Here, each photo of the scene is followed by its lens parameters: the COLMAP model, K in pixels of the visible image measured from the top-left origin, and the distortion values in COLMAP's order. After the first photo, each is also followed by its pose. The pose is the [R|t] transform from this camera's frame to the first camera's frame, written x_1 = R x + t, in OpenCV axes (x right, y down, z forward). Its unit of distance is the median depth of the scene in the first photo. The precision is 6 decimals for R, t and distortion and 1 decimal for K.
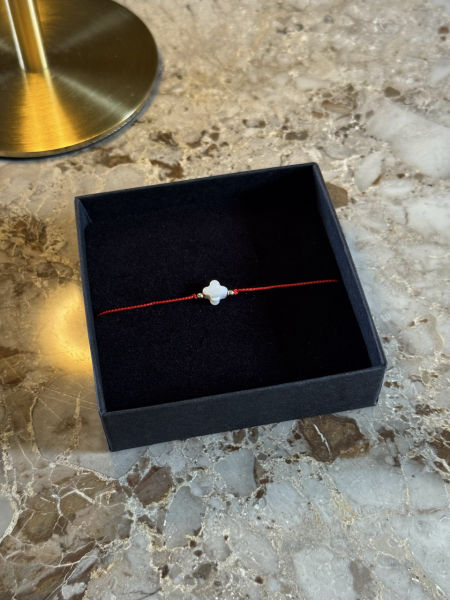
lens RADIAL K [[867.6, 0, 225.0], [0, 867.6, 300.0], [0, 0, 1]] dist [0.177005, -0.515066]
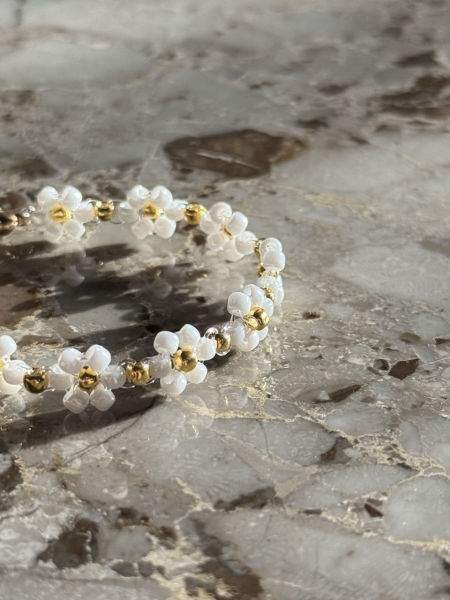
lens RADIAL K [[1509.2, 0, 225.0], [0, 1509.2, 300.0], [0, 0, 1]] dist [0.048065, 0.058011]
pose [[0.776114, -0.313204, 0.547311, -0.410981], [0.498546, 0.836227, -0.228423, 0.439032], [-0.386133, 0.450142, 0.805154, 0.322254]]
